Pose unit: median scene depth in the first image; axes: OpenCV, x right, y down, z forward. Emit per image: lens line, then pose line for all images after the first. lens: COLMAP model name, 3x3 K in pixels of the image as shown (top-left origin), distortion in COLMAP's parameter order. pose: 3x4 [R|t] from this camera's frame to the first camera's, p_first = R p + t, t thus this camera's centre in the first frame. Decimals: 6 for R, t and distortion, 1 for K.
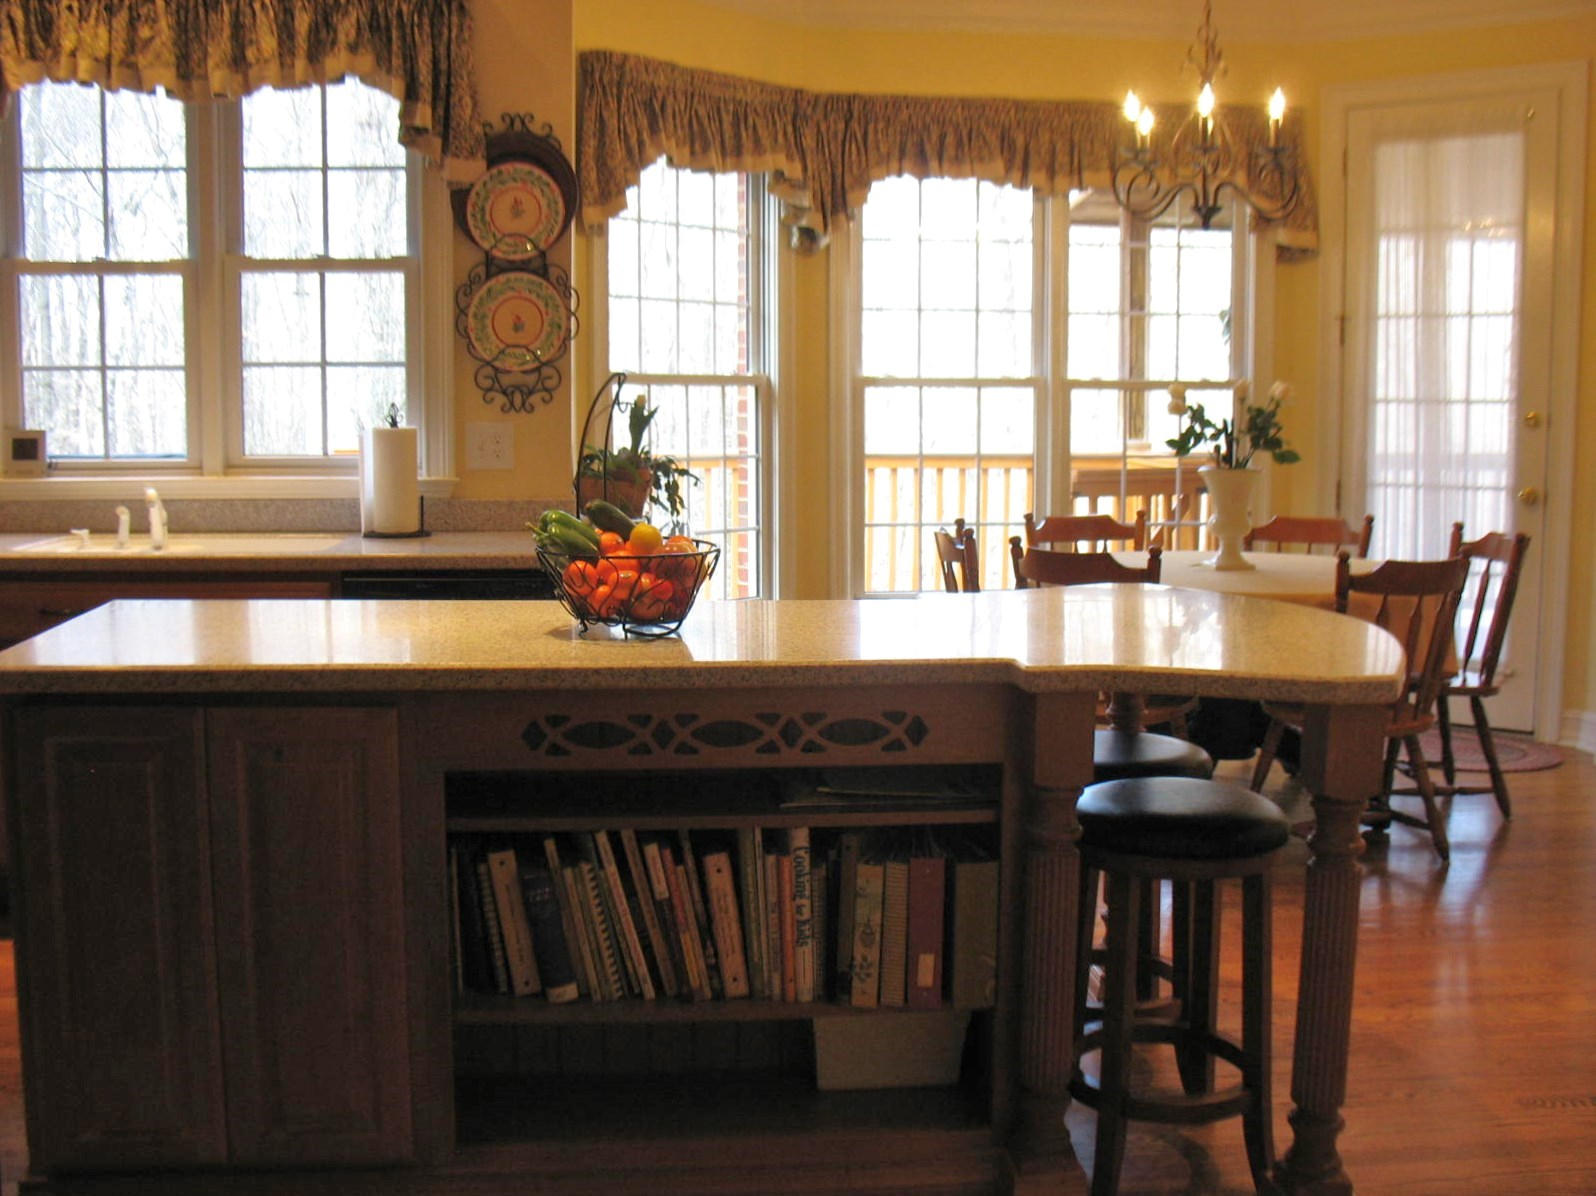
lens RADIAL K [[1788.9, 0, 798.0], [0, 1788.9, 598.0], [0, 0, 1]] dist [-0.128057, 0.024363]
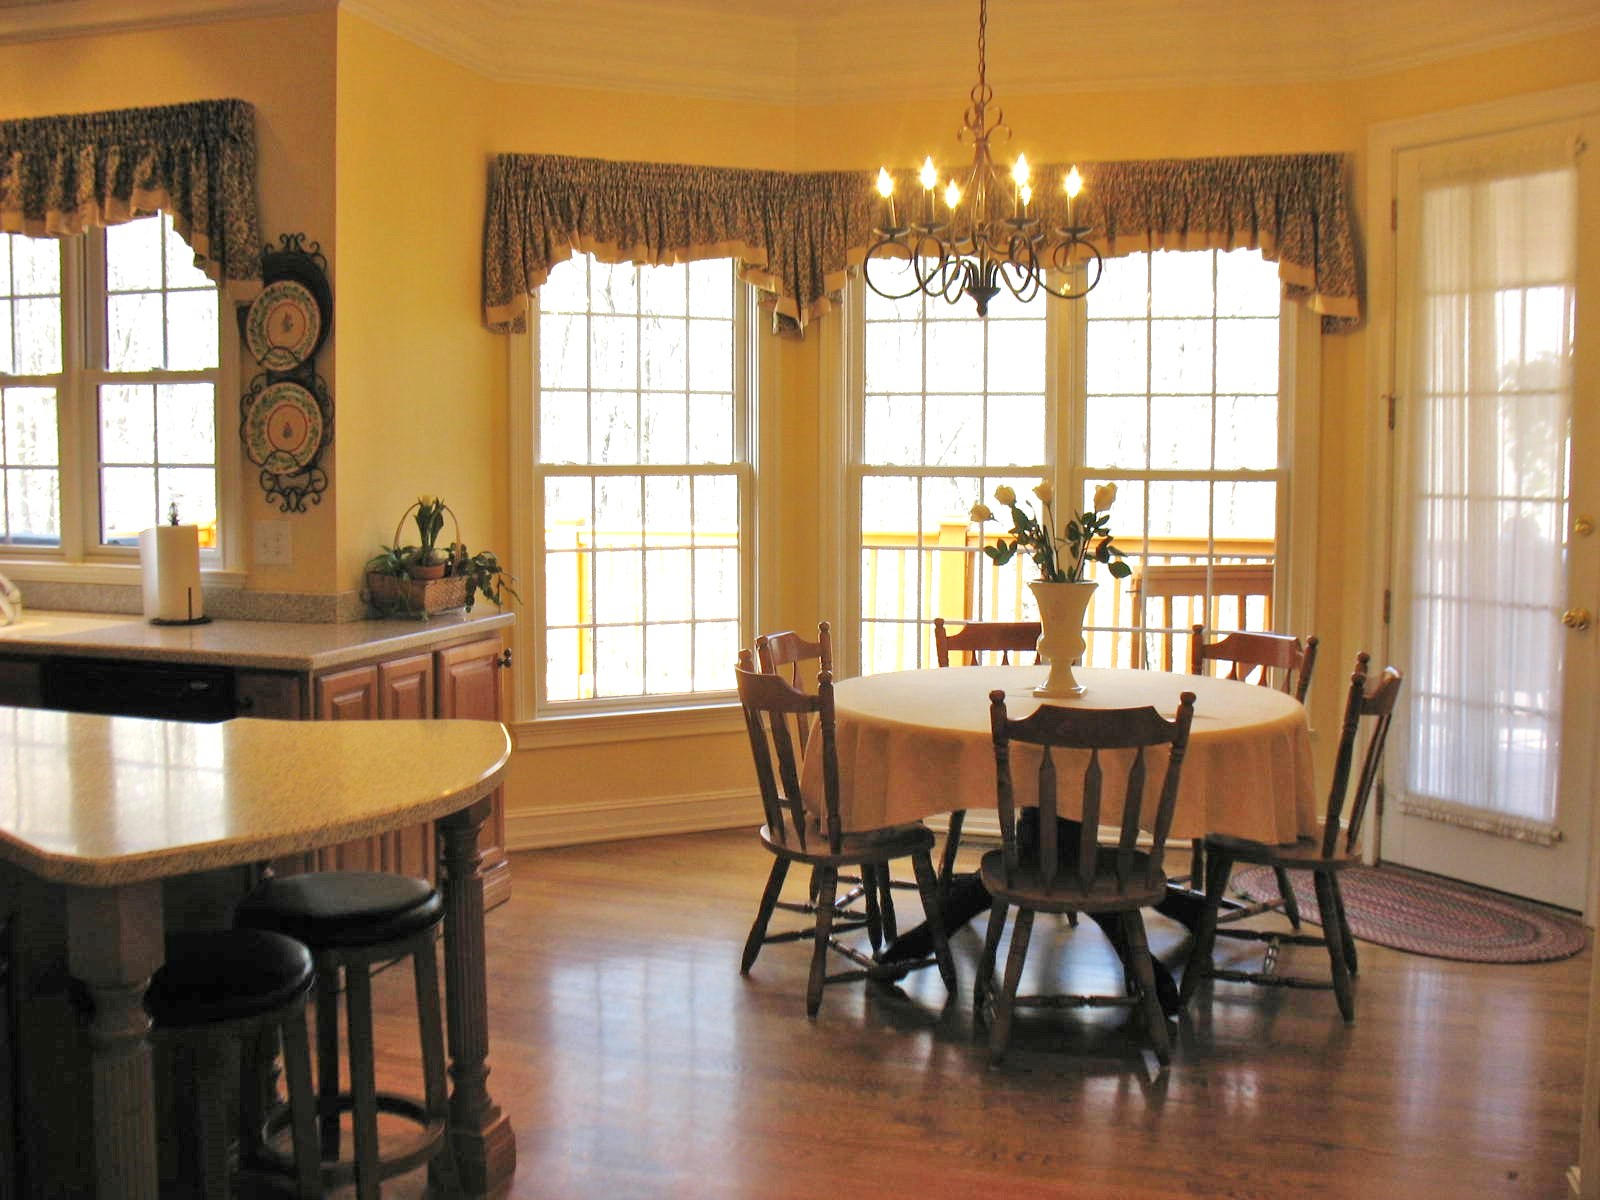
lens RADIAL K [[1785.6, 0, 800.0], [0, 1785.6, 600.0], [0, 0, 1]] dist [-0.104013, -0.039245]
pose [[0.906468, 0.040146, -0.420363, 0.573639], [-0.048310, 0.998794, -0.008788, -0.057087], [0.419503, 0.028274, 0.907314, 0.163303]]
